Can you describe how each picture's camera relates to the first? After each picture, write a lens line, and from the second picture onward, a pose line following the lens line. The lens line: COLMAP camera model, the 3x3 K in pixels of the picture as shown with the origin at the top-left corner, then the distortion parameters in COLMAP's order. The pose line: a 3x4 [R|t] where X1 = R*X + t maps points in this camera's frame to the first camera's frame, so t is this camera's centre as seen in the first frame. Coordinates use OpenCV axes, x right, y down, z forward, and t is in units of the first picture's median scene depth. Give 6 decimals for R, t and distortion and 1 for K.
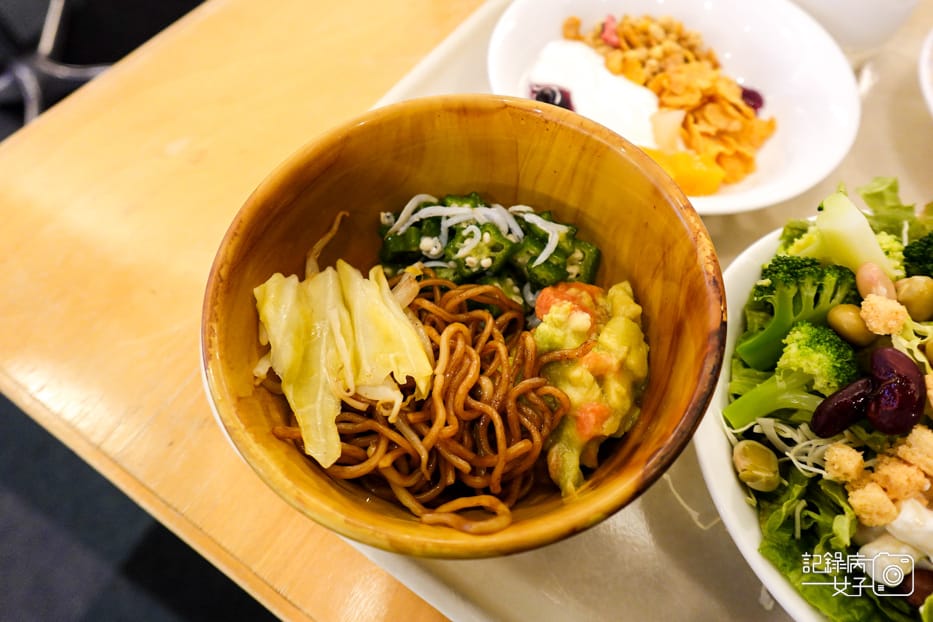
lens RADIAL K [[590.3, 0, 503.2], [0, 590.3, 288.2], [0, 0, 1]] dist [-0.004852, 0.002134]
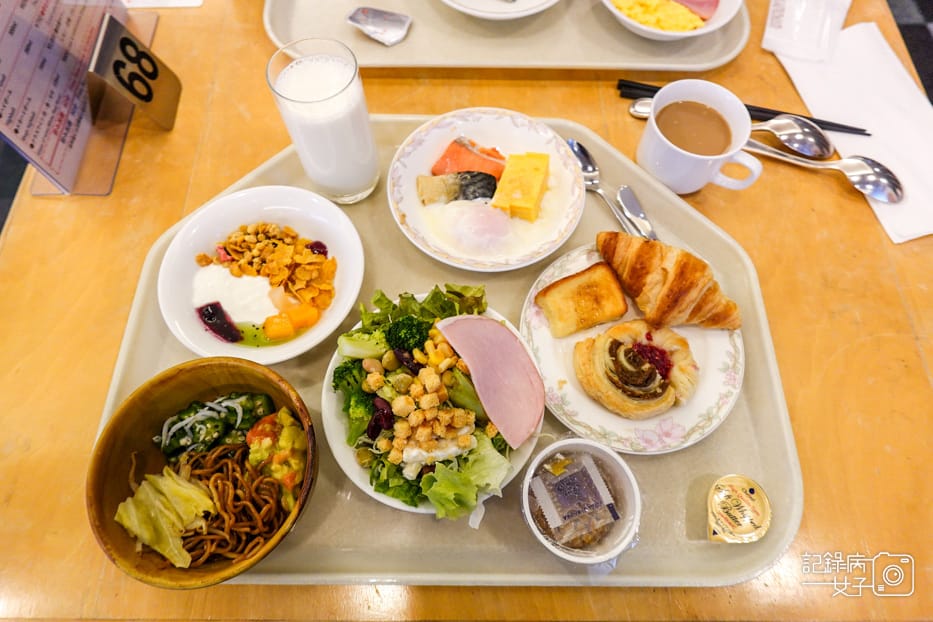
lens RADIAL K [[536.6, 0, 463.4], [0, 536.6, 319.8], [0, 0, 1]] dist [0.001125, -0.004580]
pose [[0.849599, -0.490761, 0.193222, 0.603659], [0.459313, 0.868514, 0.186321, -0.385201], [-0.259256, -0.069548, 0.963301, -1.103168]]
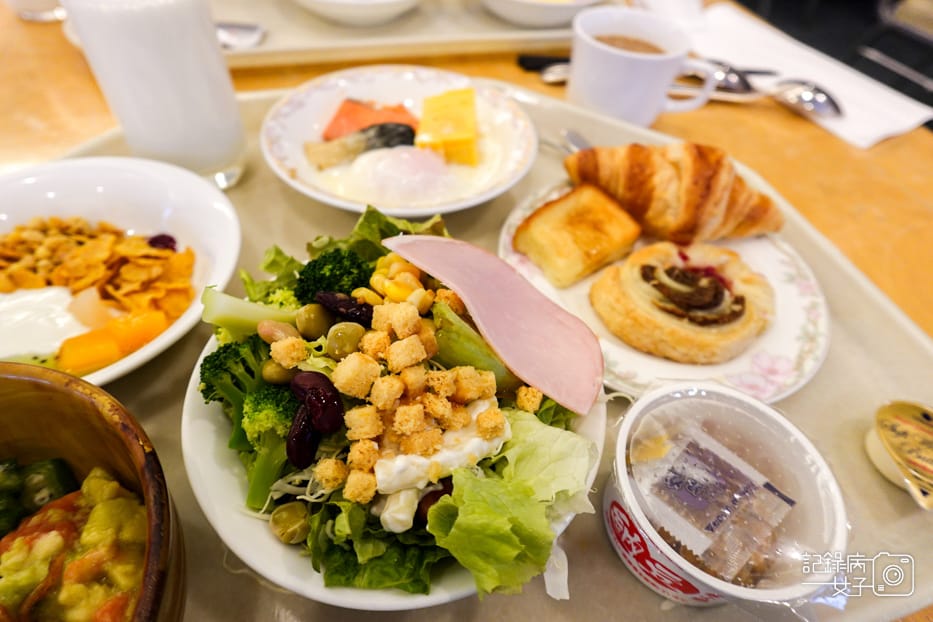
lens RADIAL K [[536.6, 0, 470.3], [0, 536.6, 308.3], [0, 0, 1]] dist [0.001125, -0.004580]
pose [[0.655686, -0.554012, 0.512977, 0.347677], [0.624225, 0.779977, 0.044488, 0.147933], [-0.424757, 0.291044, 0.857249, -0.118100]]
